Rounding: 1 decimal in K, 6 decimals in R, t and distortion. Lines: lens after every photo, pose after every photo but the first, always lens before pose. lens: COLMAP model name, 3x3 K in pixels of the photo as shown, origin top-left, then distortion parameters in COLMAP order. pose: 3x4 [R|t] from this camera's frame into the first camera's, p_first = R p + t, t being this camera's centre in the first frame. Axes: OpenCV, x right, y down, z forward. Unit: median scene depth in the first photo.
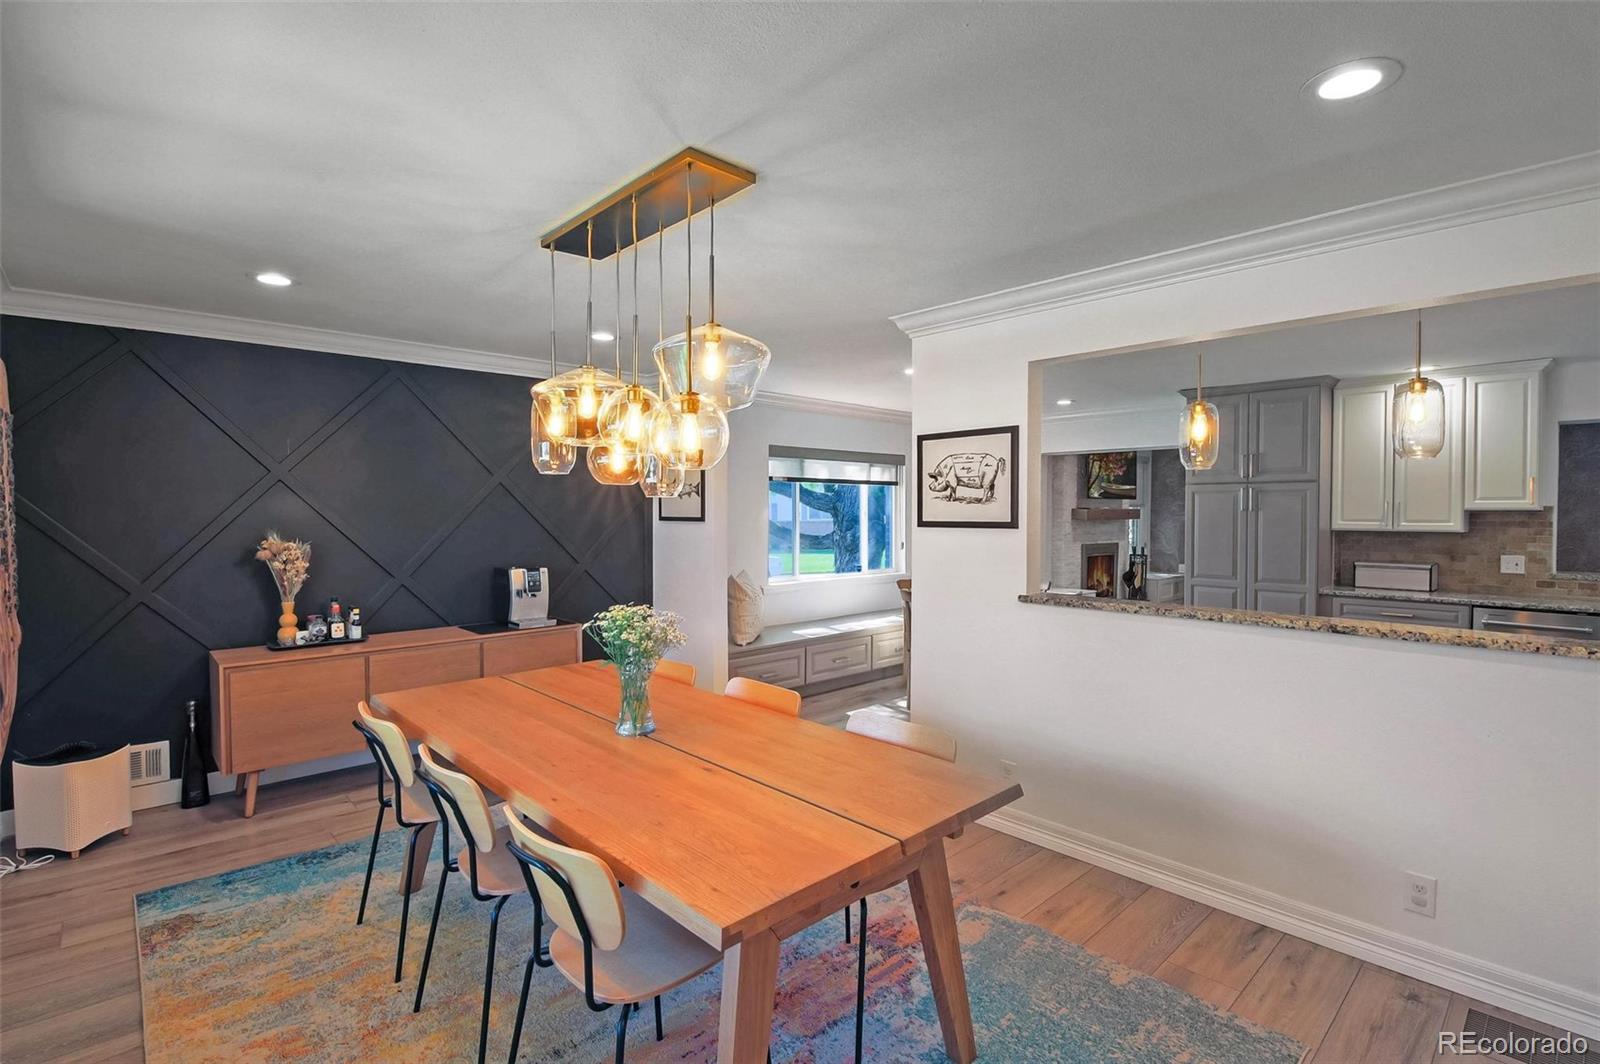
lens RADIAL K [[750.2, 0, 796.9], [0, 750.2, 527.6], [0, 0, 1]] dist [-0.004935, -0.003498]
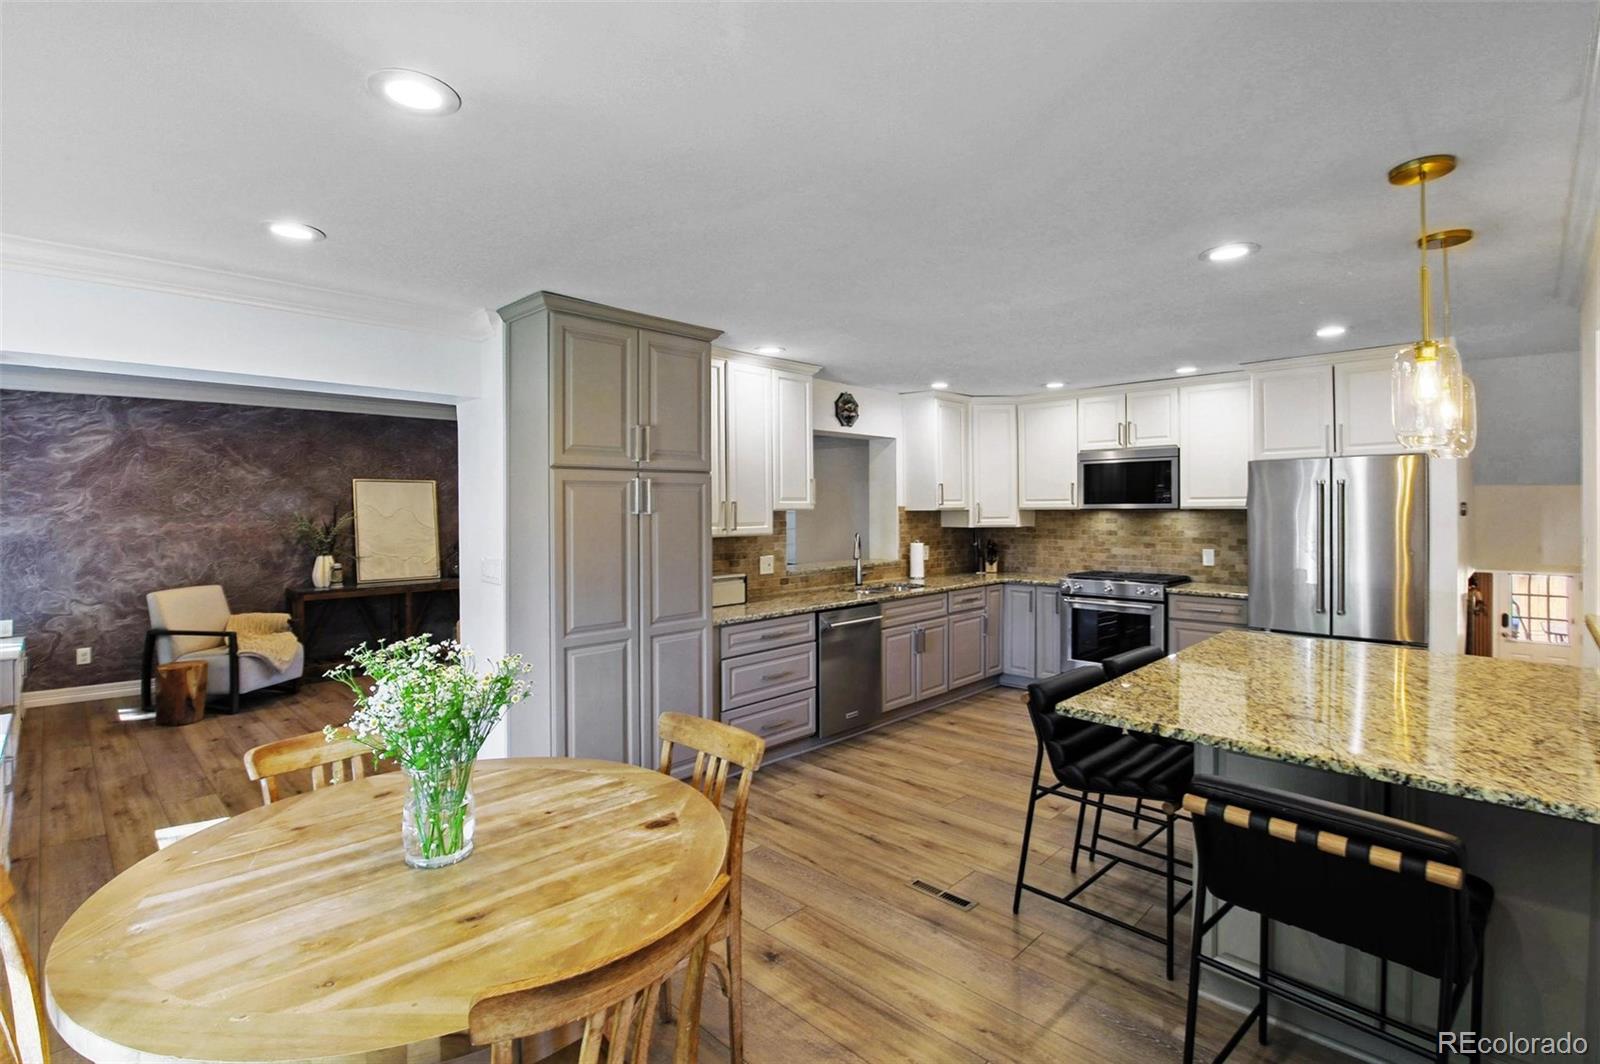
lens RADIAL K [[750.2, 0, 796.7], [0, 750.2, 517.3], [0, 0, 1]] dist [-0.004935, -0.003498]
pose [[-0.021829, -0.016022, 0.999633, -0.067407], [0.032445, 0.999334, 0.016726, -0.051947], [-0.999235, 0.032798, -0.021294, 1.729996]]
